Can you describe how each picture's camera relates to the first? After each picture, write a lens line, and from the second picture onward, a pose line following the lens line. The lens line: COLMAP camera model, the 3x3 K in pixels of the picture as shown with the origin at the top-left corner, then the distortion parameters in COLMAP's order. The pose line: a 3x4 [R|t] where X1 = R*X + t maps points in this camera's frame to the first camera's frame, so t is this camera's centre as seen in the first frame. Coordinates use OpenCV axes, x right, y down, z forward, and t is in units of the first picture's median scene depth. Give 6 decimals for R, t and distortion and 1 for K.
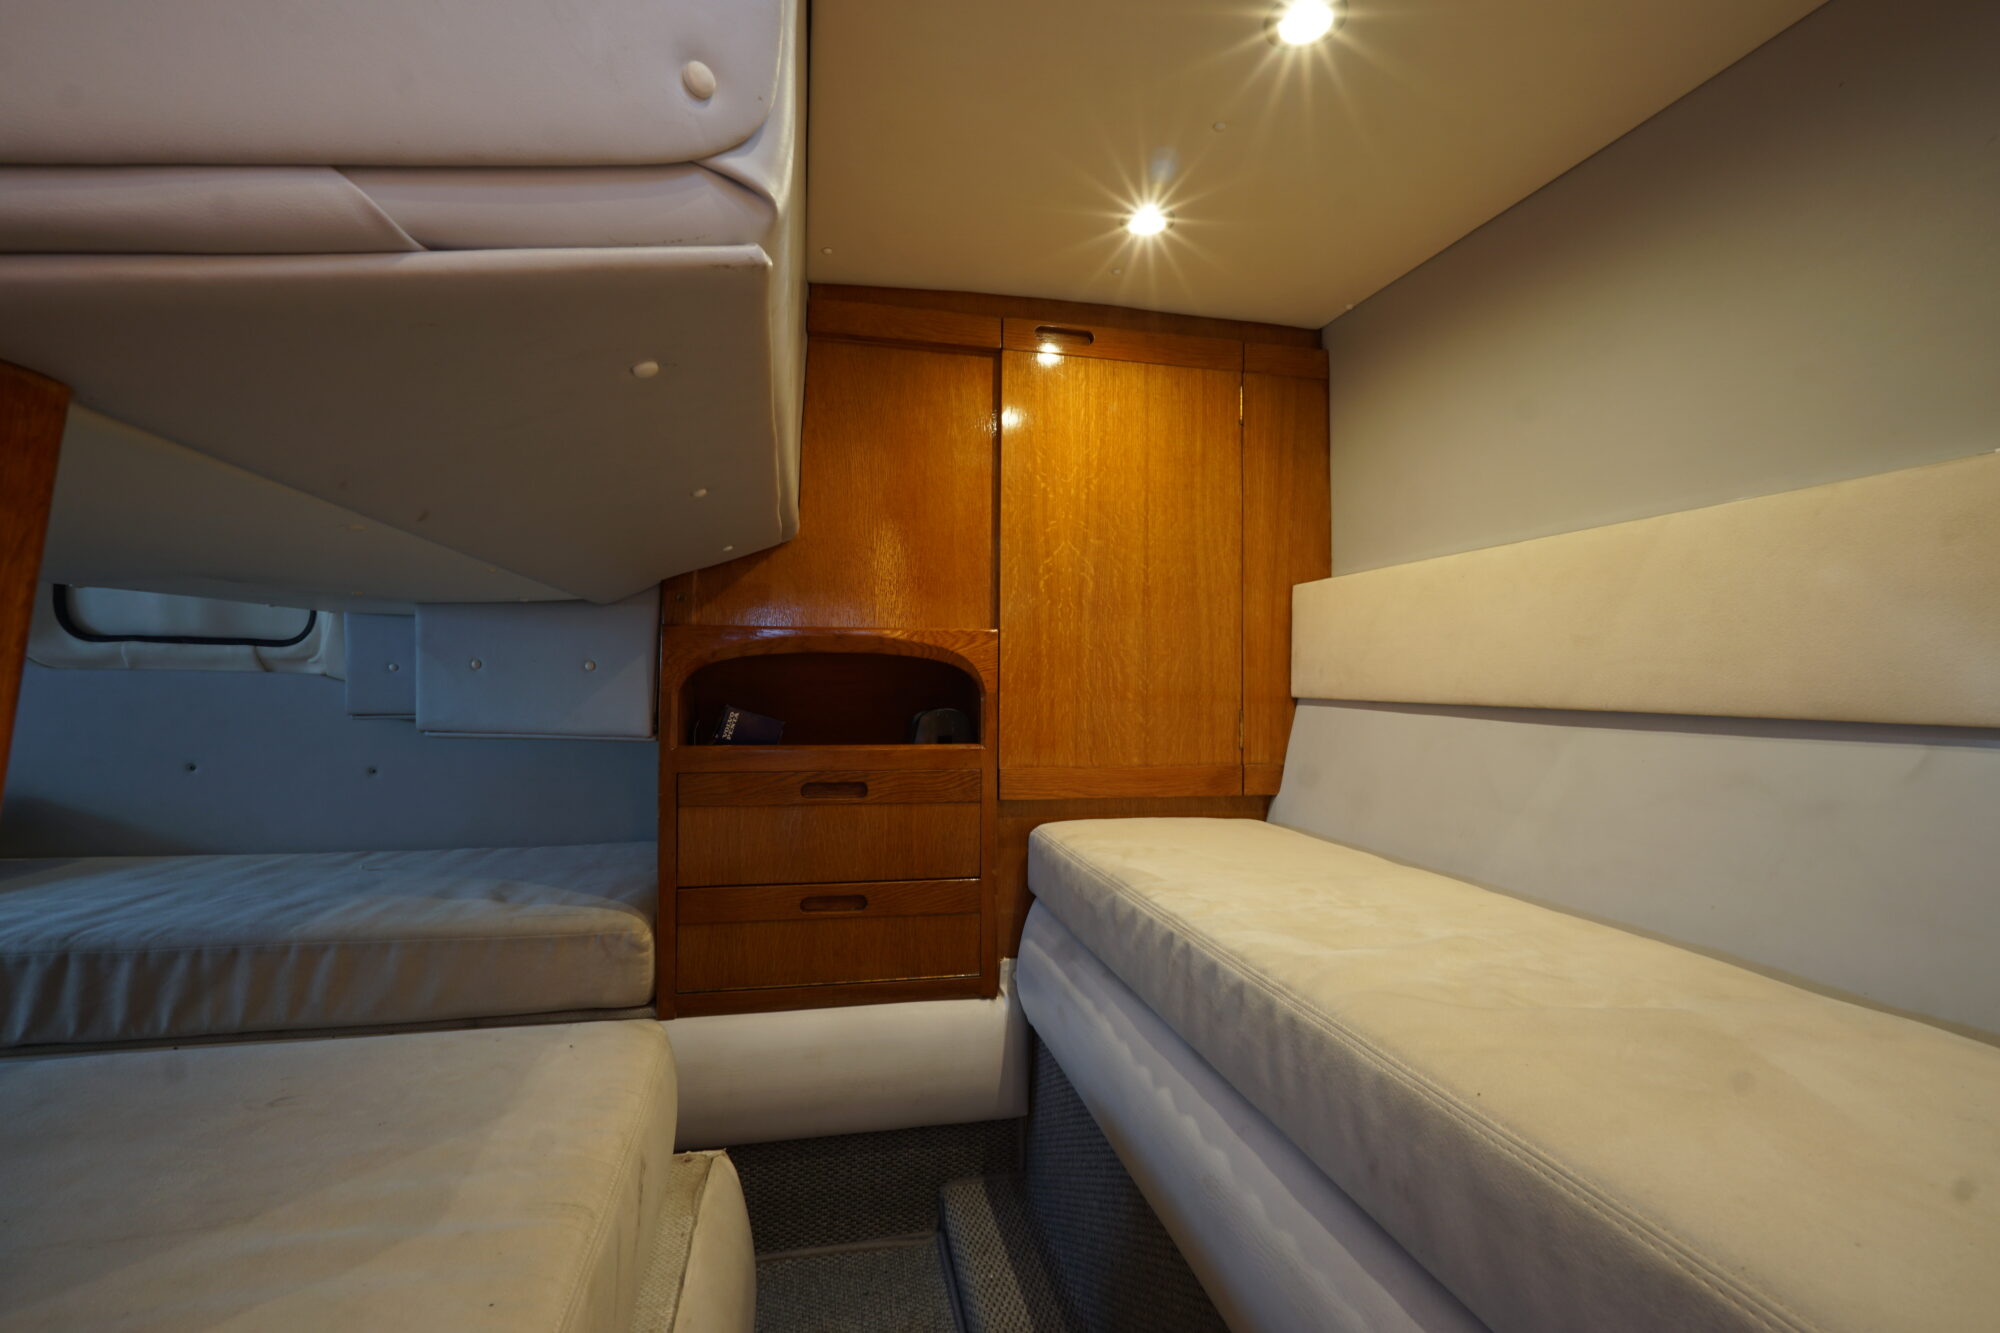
lens RADIAL K [[838.6, 0, 997.2], [0, 838.6, 671.9], [0, 0, 1]] dist [-0.017549, 0.006303]
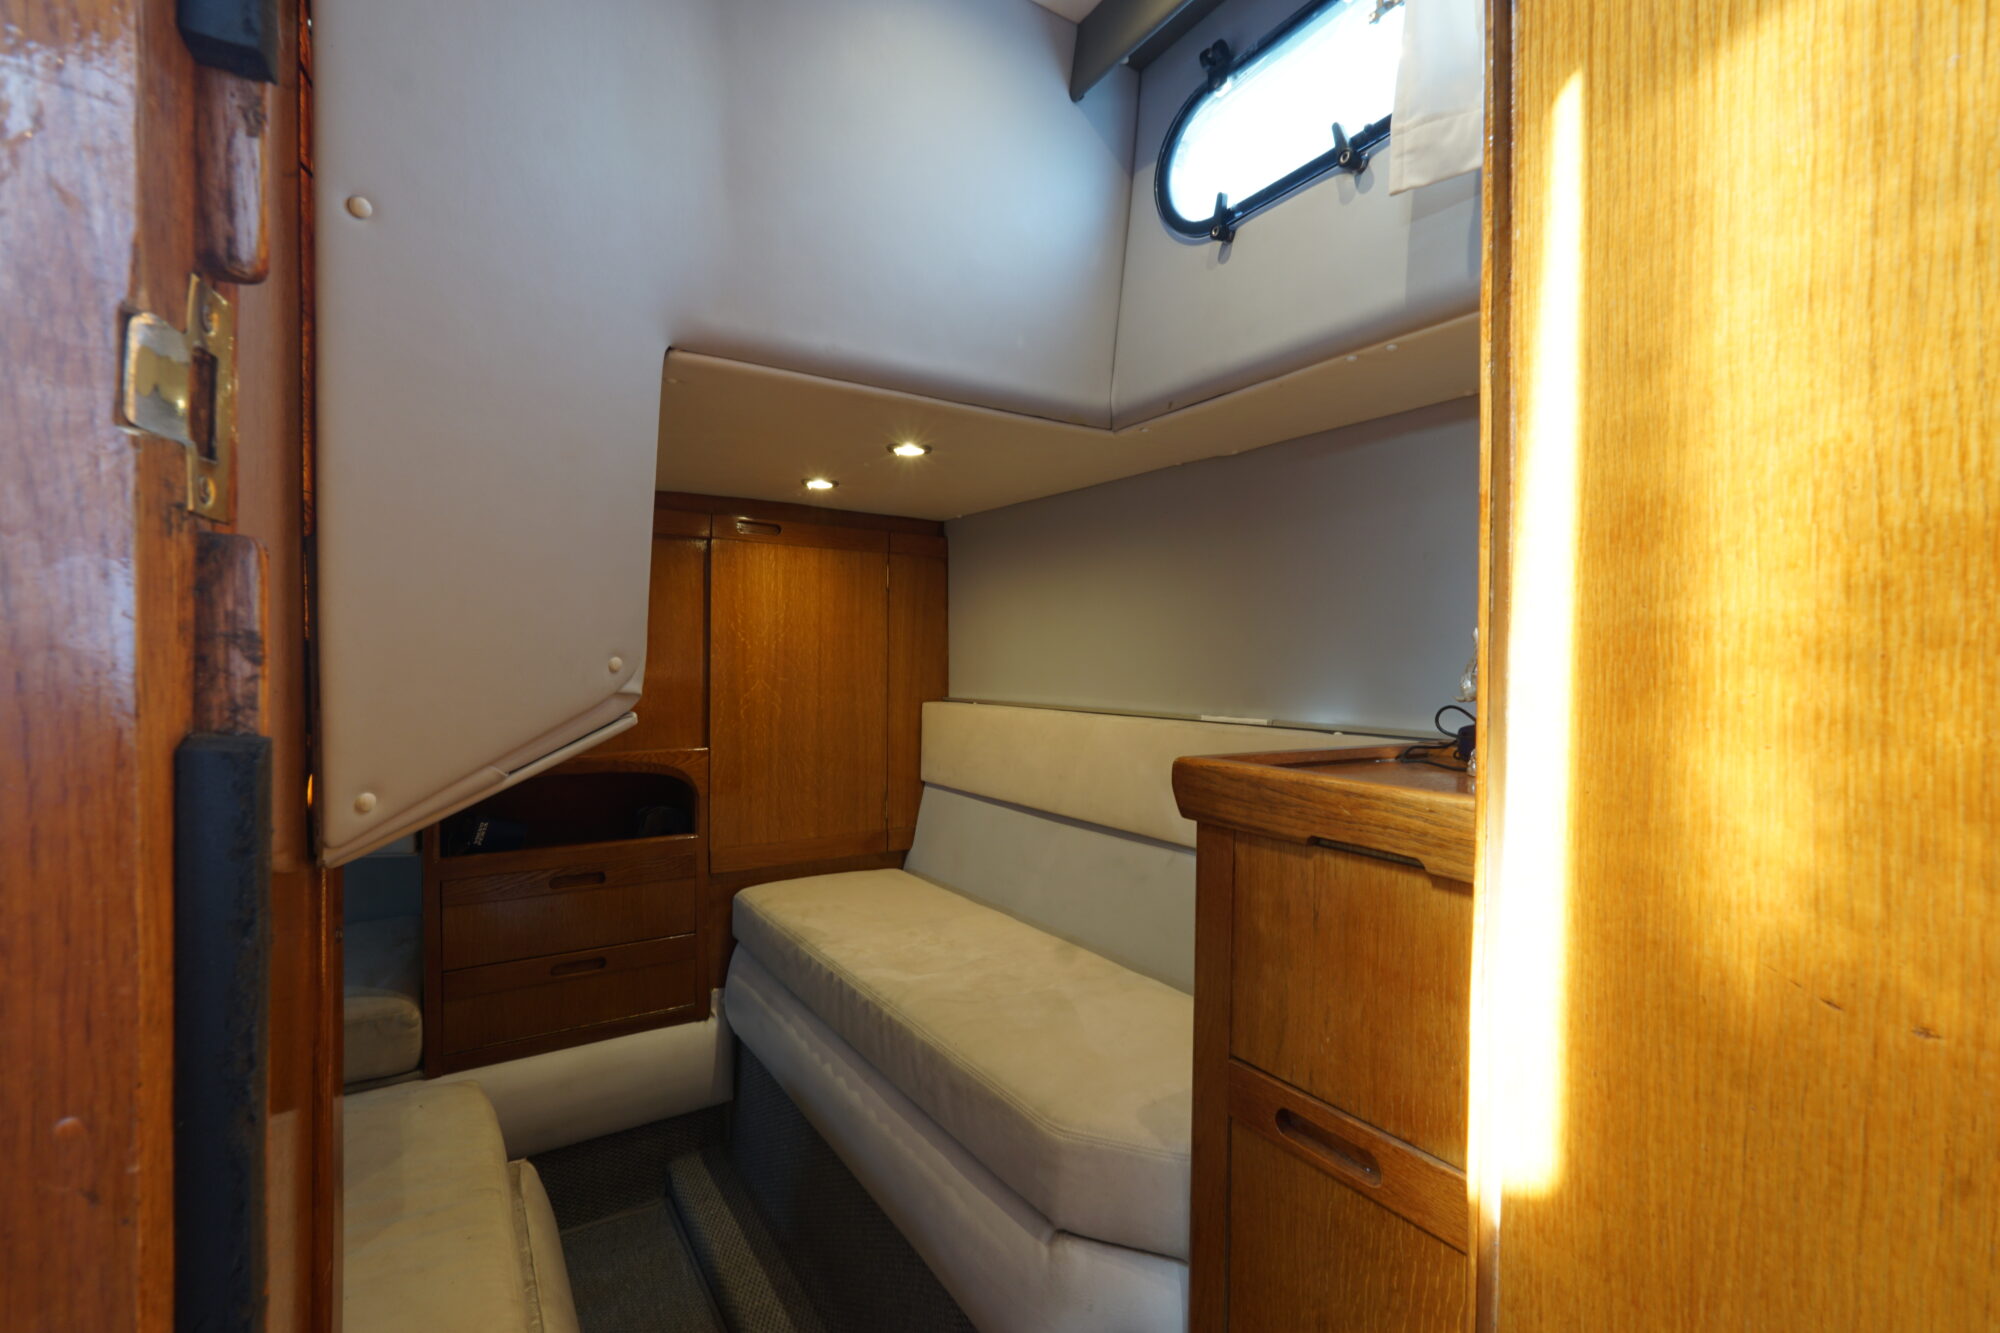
lens RADIAL K [[838.6, 0, 999.6], [0, 838.6, 669.8], [0, 0, 1]] dist [-0.017549, 0.006303]
pose [[0.928686, -0.002398, 0.370860, -0.064077], [-0.005452, 0.999783, 0.020116, -0.209834], [-0.370828, -0.020703, 0.928471, -0.428256]]
